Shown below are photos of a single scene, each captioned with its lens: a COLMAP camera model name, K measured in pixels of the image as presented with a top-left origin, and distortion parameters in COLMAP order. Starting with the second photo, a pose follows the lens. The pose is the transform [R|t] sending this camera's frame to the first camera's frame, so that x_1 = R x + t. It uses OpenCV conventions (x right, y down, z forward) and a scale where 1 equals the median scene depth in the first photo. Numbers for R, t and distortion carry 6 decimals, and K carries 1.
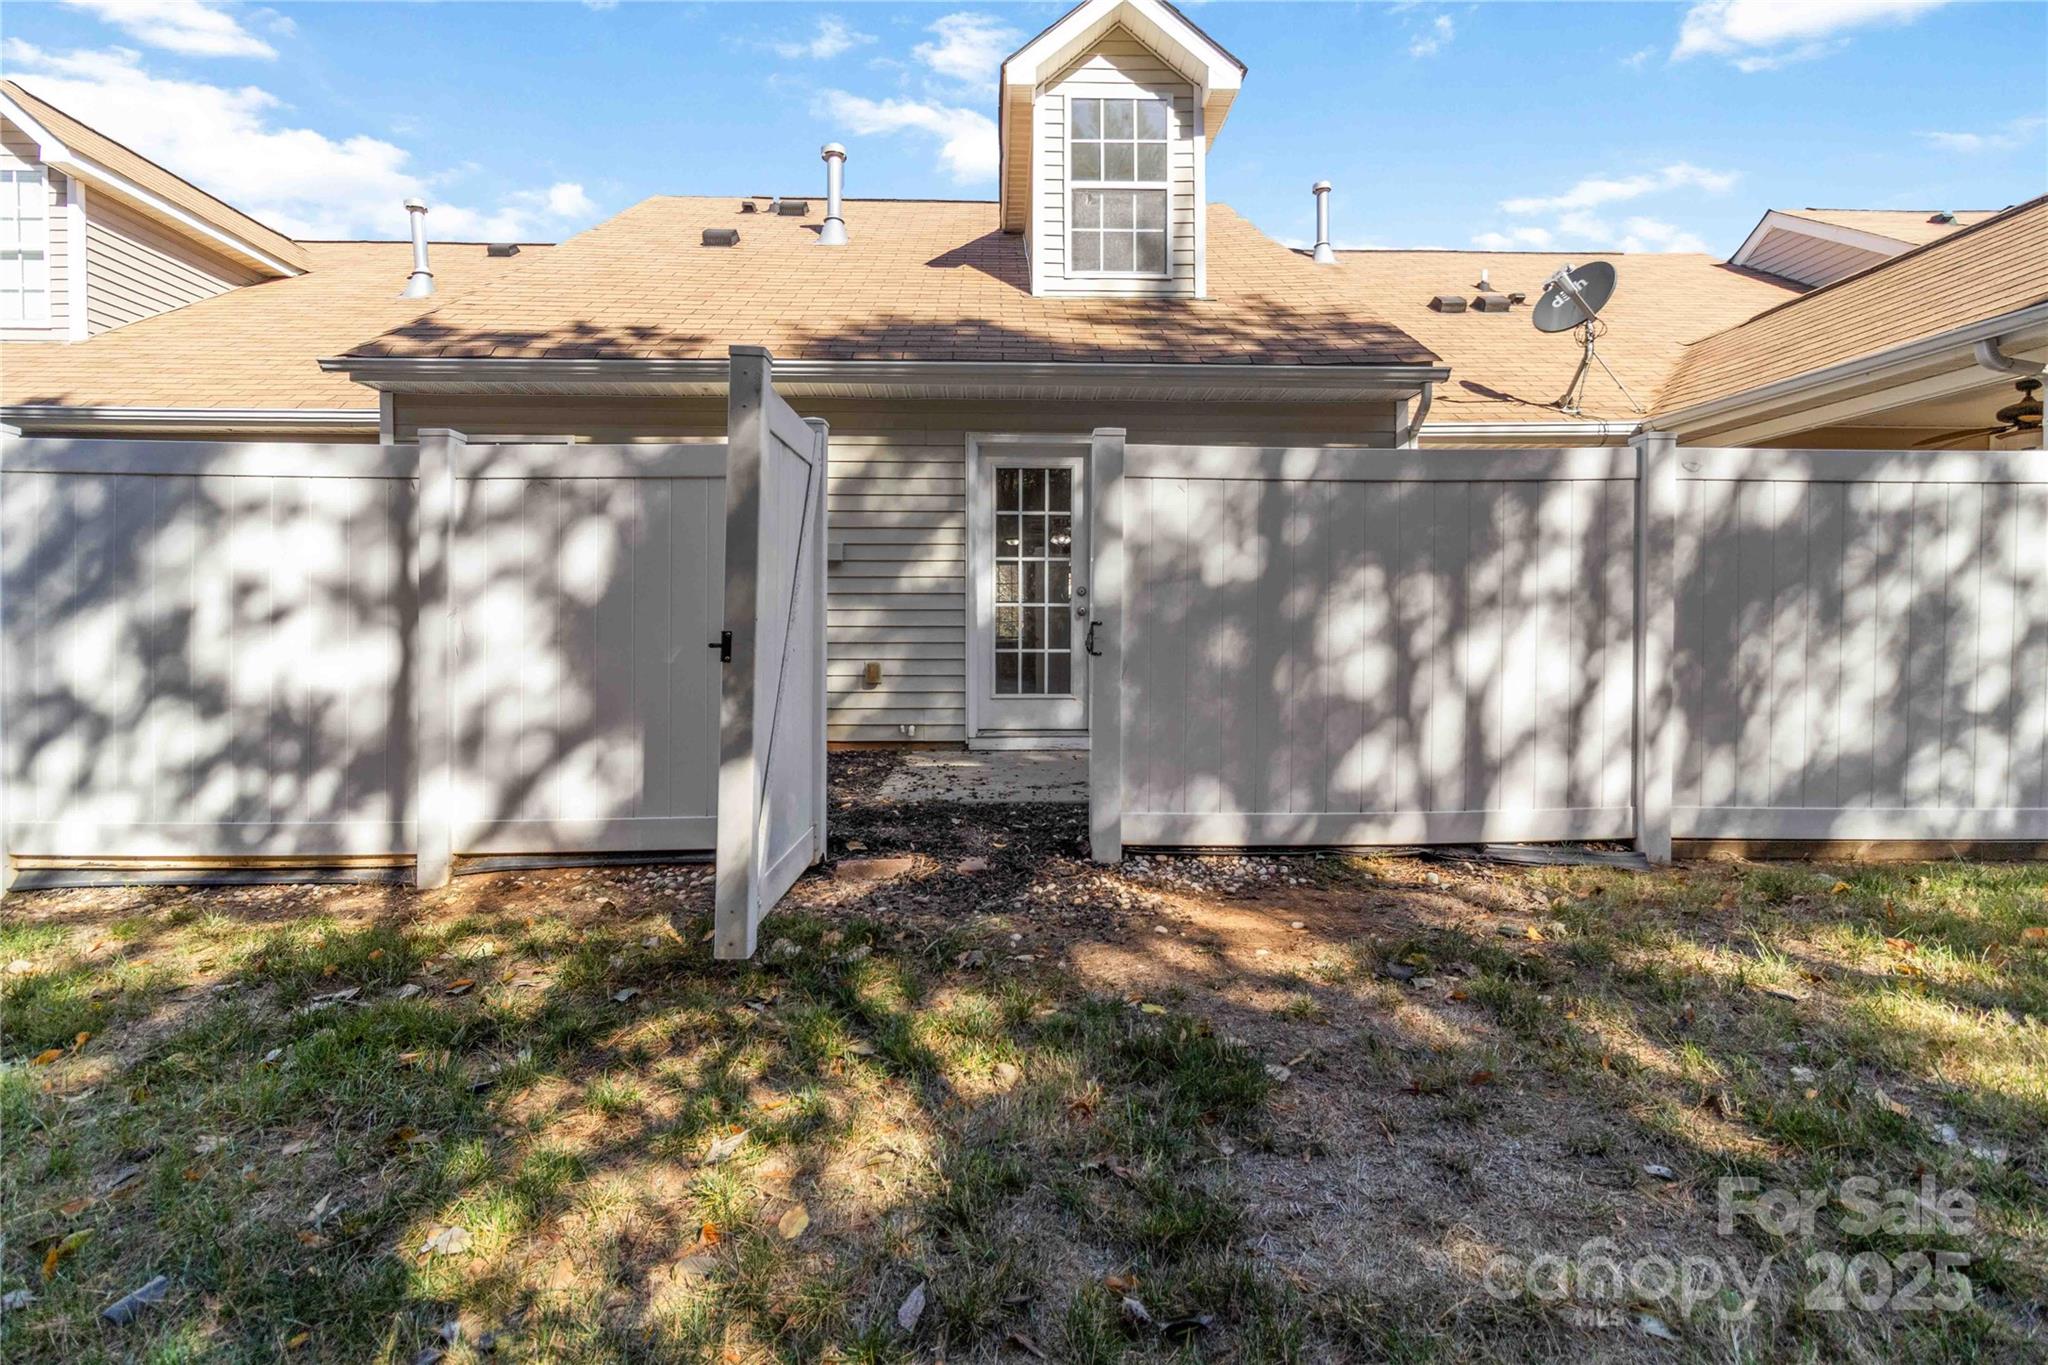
lens RADIAL K [[954.1, 0, 1021.8], [0, 954.1, 638.3], [0, 0, 1]] dist [0.000492, 0.000191]
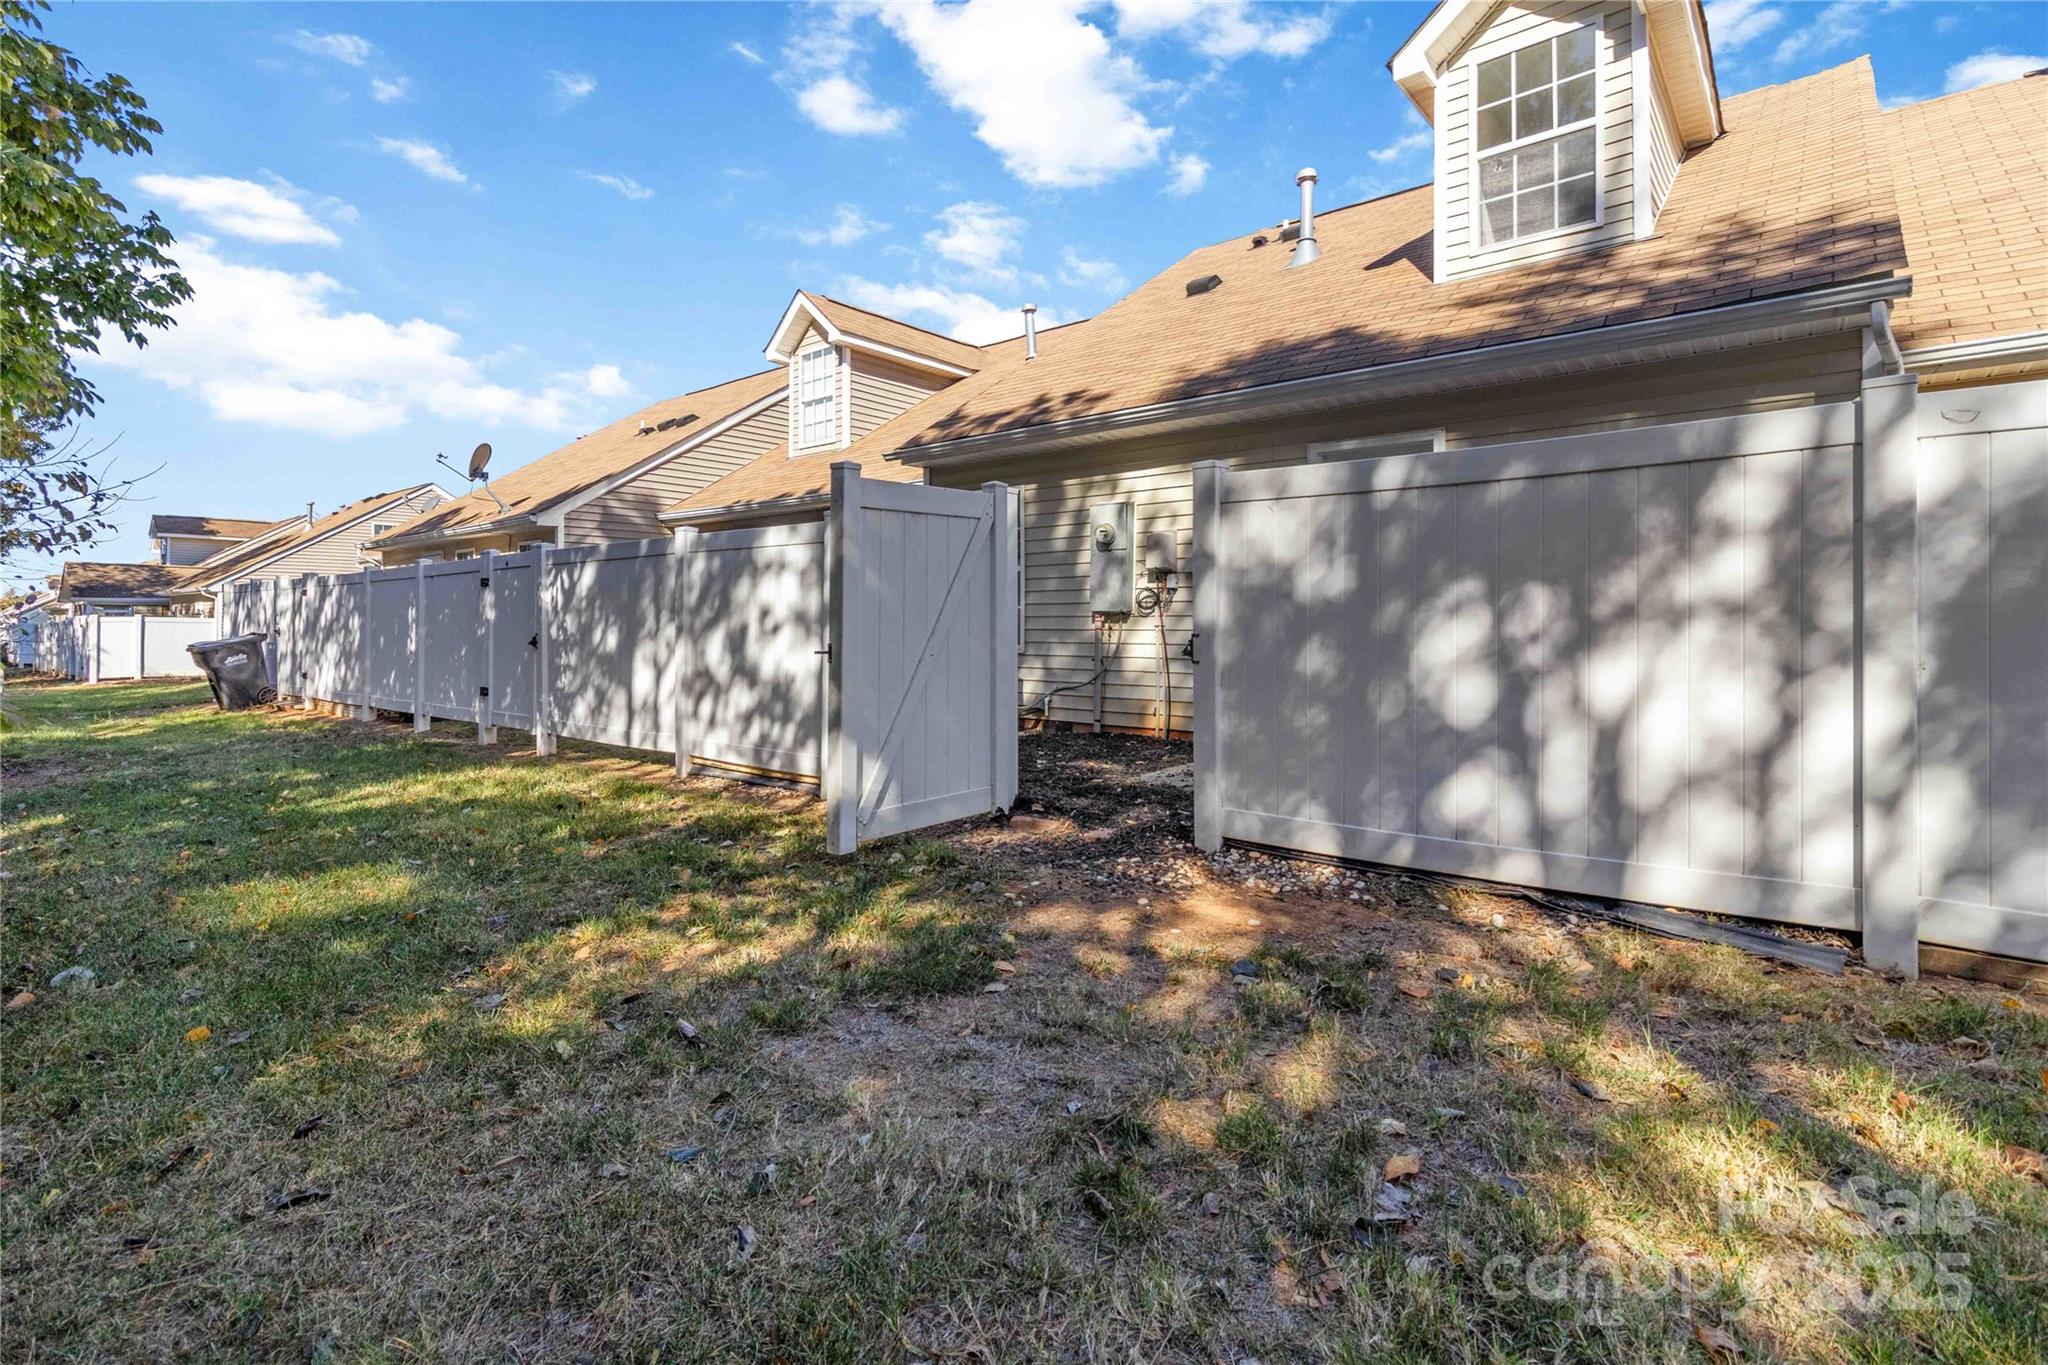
lens RADIAL K [[955.3, 0, 1025.6], [0, 955.3, 614.9], [0, 0, 1]] dist [0.000797, 0.000150]
pose [[0.750612, -0.007858, -0.660696, 0.655795], [0.000266, 0.999933, -0.011592, -0.028282], [0.660743, 0.008525, 0.750564, 0.013950]]
